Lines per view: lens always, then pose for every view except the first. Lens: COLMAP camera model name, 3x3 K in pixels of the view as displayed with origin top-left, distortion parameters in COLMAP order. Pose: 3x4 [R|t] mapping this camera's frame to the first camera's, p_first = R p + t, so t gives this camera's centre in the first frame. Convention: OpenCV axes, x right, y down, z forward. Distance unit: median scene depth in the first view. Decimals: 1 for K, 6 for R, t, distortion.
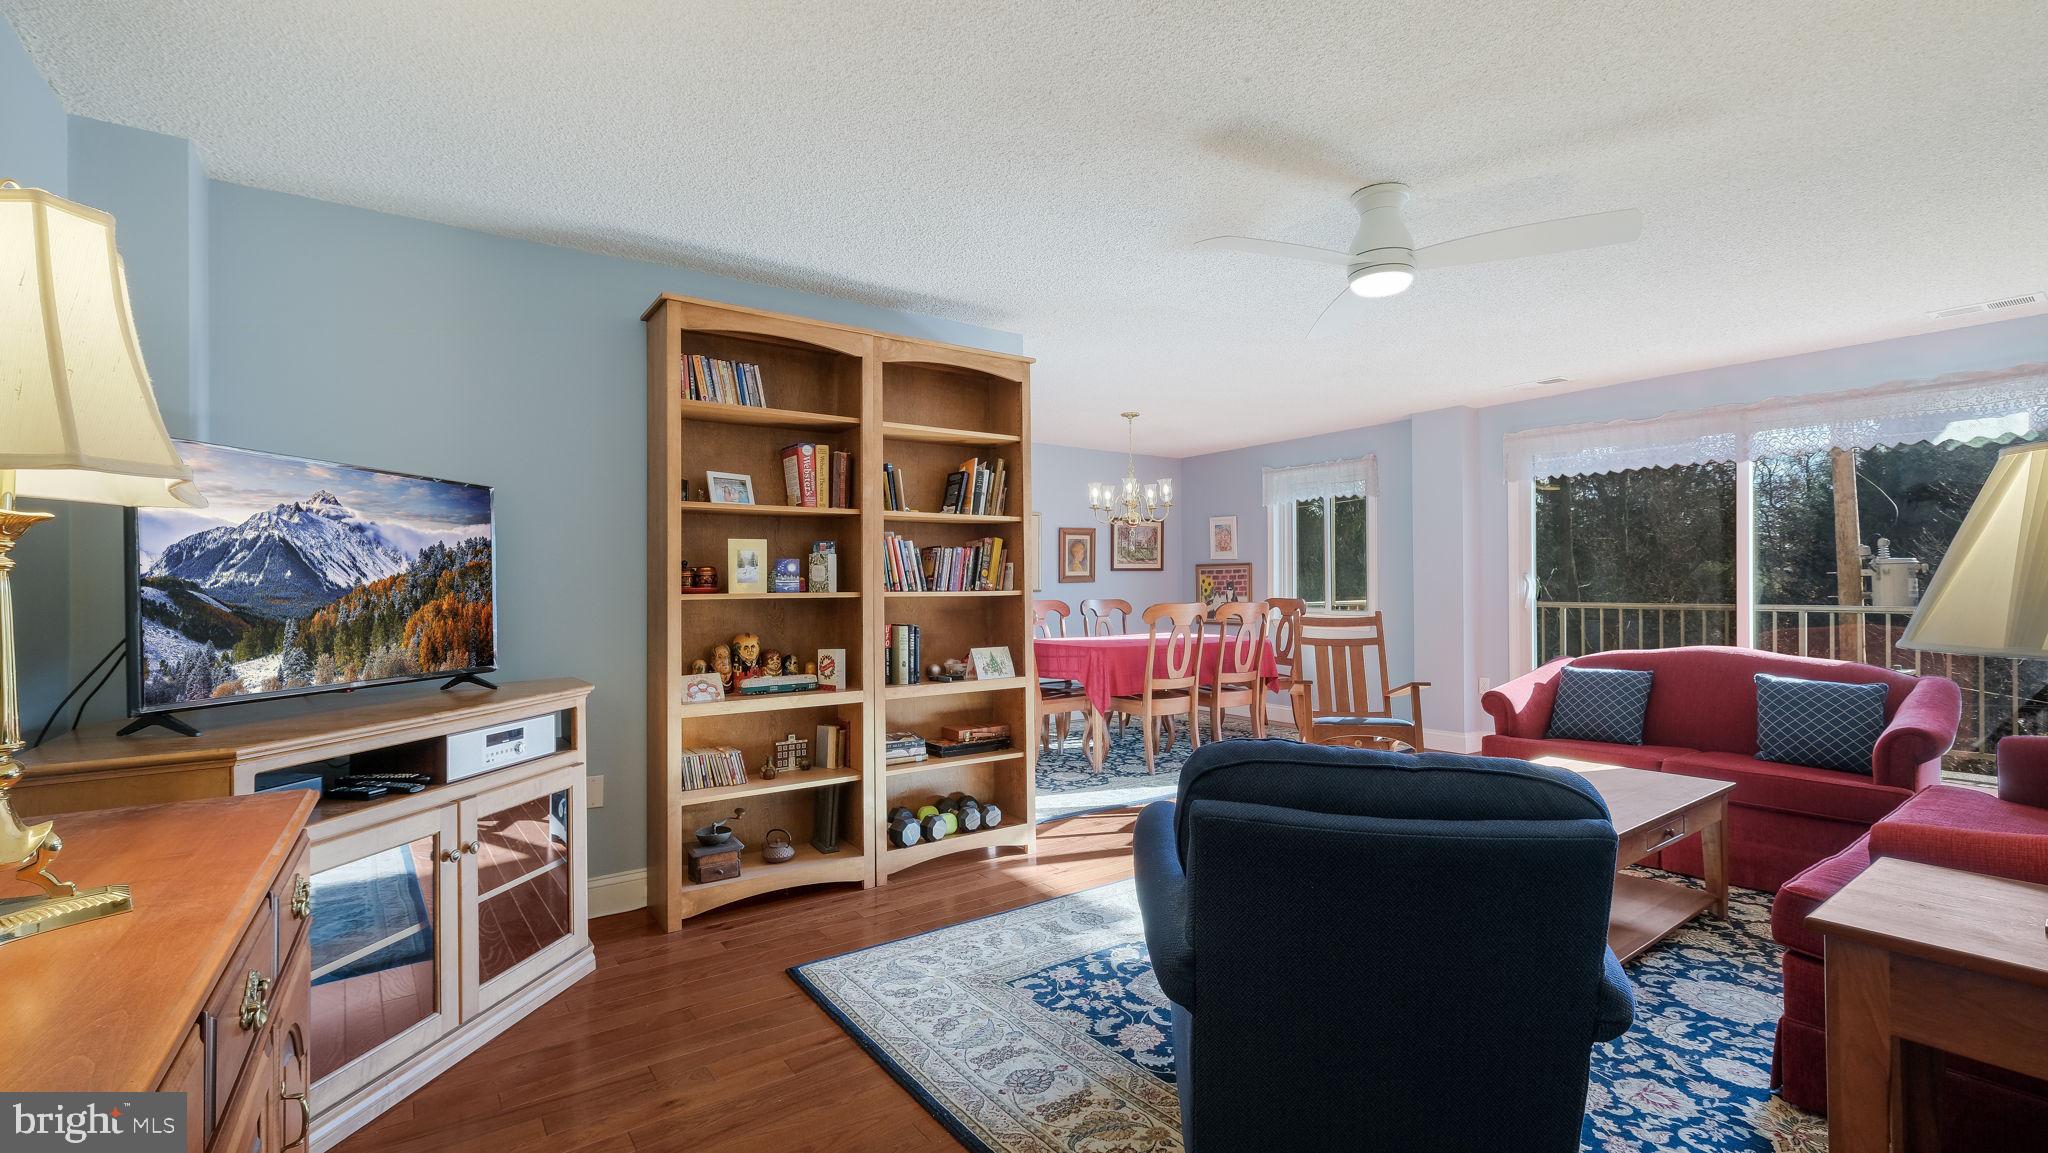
lens RADIAL K [[899.3, 0, 1031.2], [0, 899.3, 583.6], [0, 0, 1]] dist [0.021989, -0.000040]
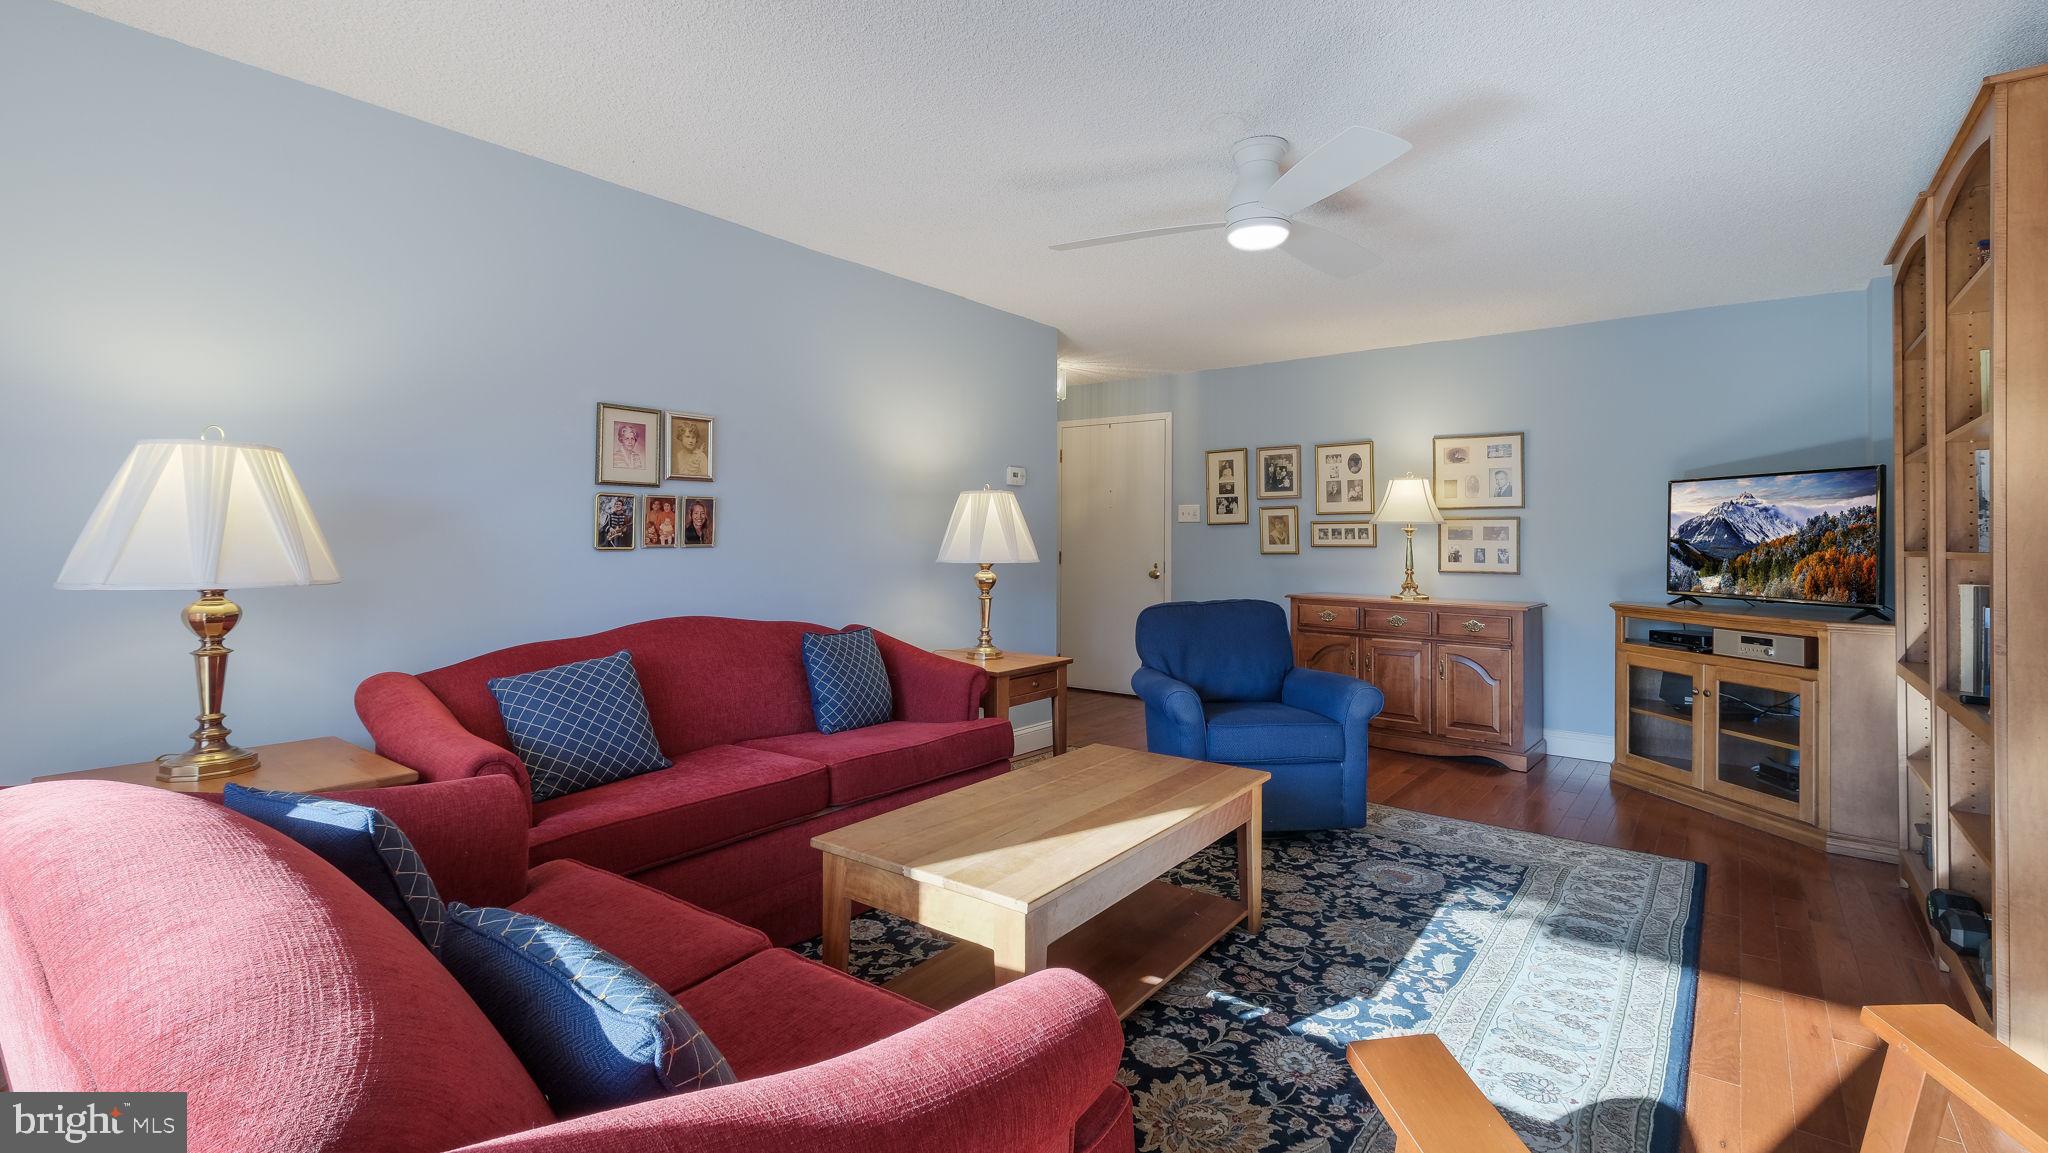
lens RADIAL K [[905.2, 0, 1020.9], [0, 905.2, 530.7], [0, 0, 1]] dist [0.001259, -0.000377]
pose [[-0.963021, -0.003041, -0.269410, 0.980553], [0.000225, 0.999927, -0.012092, 0.000773], [0.269427, -0.011705, -0.962950, 2.030983]]
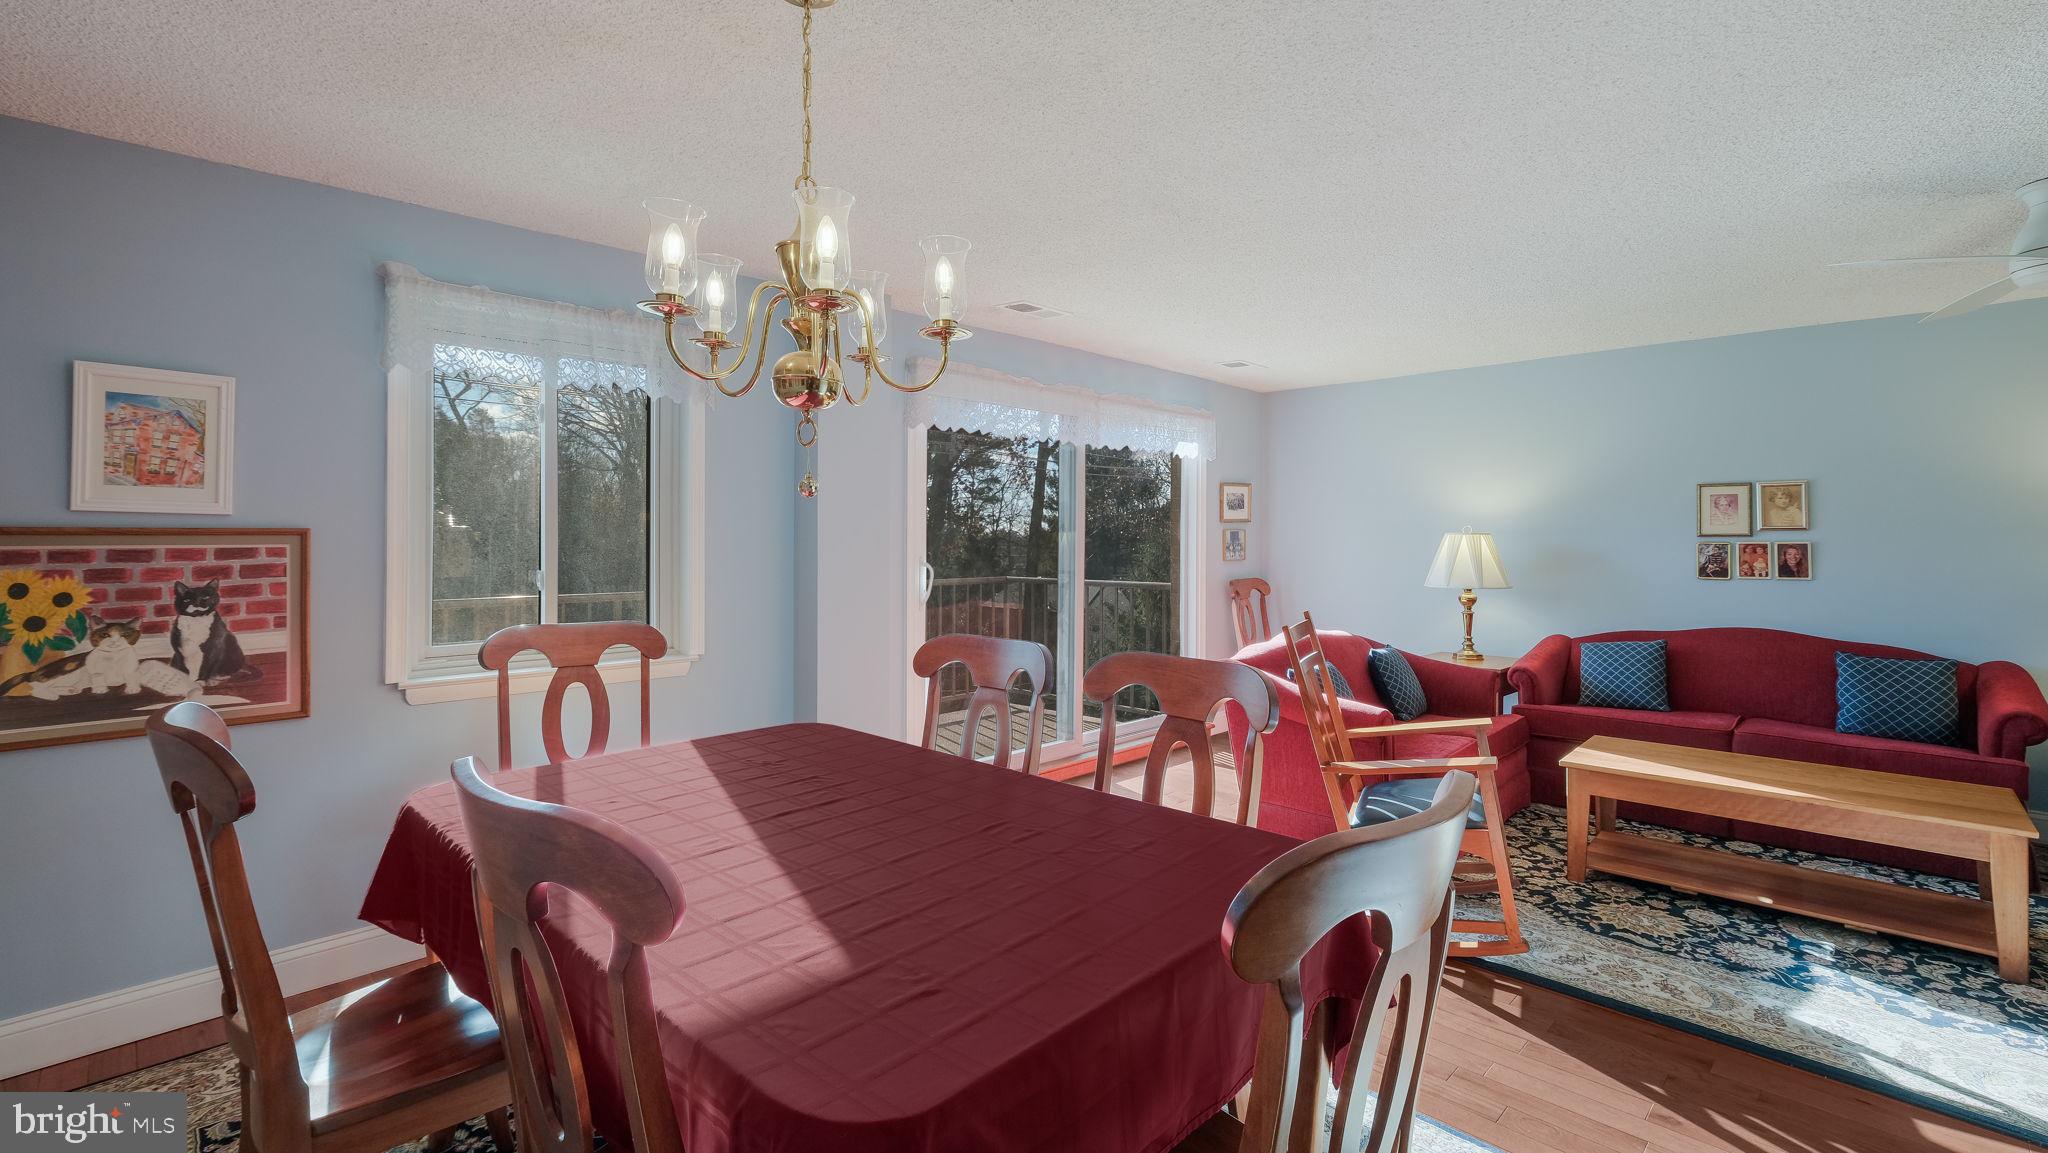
lens RADIAL K [[905.2, 0, 1020.9], [0, 905.2, 530.7], [0, 0, 1]] dist [0.001259, -0.000377]
pose [[-0.170318, 0.010589, 0.985332, -0.399141], [-0.004475, 0.999924, -0.011520, -0.059439], [-0.985379, -0.006372, -0.170257, 2.421966]]
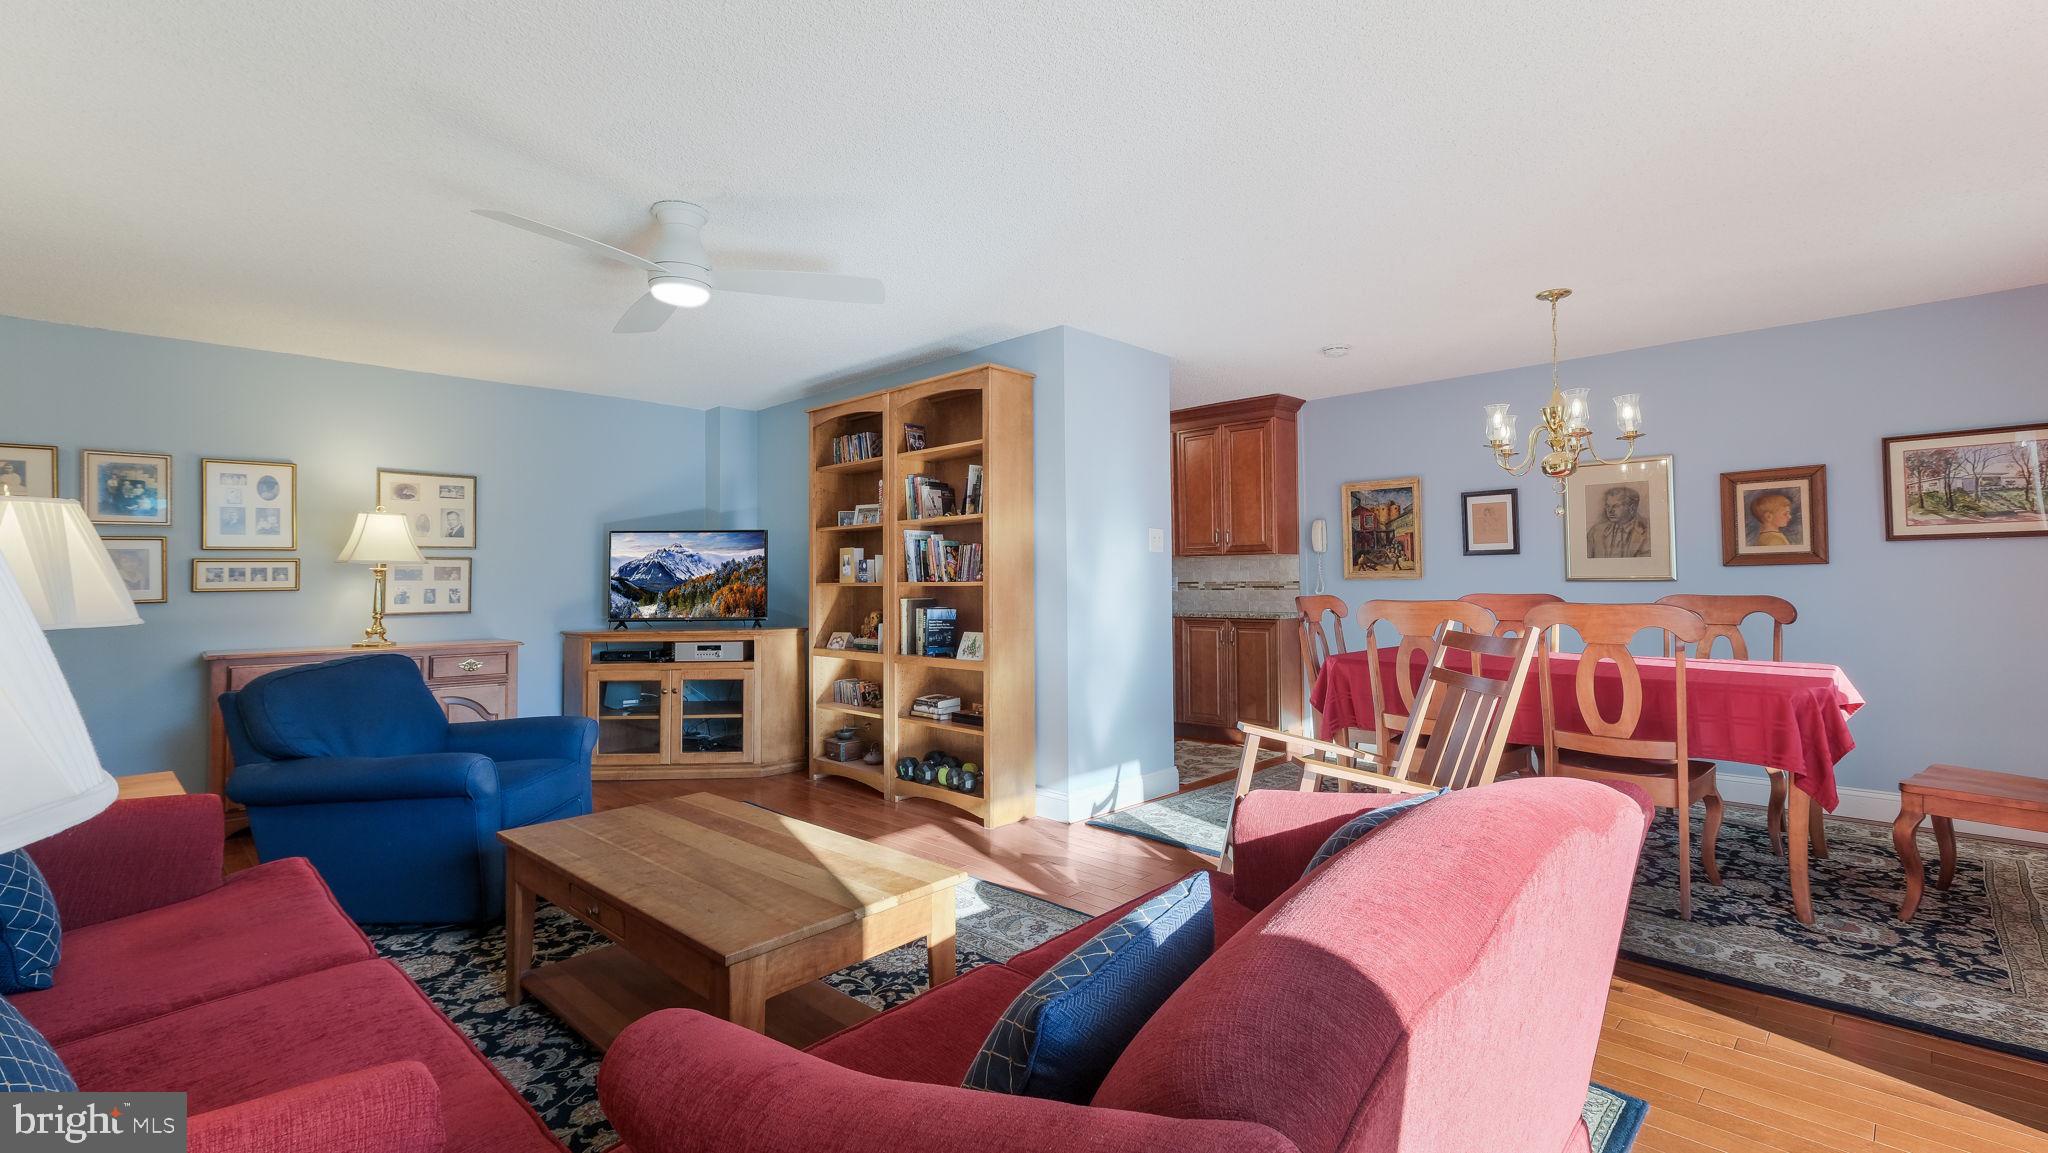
lens RADIAL K [[892.1, 0, 1029.6], [0, 892.1, 567.1], [0, 0, 1]] dist [0.001608, 0.000092]
pose [[0.172091, -0.007033, -0.985056, 1.597889], [0.011378, 0.999922, -0.005151, -0.006257], [0.985015, -0.010321, 0.172158, 1.319850]]
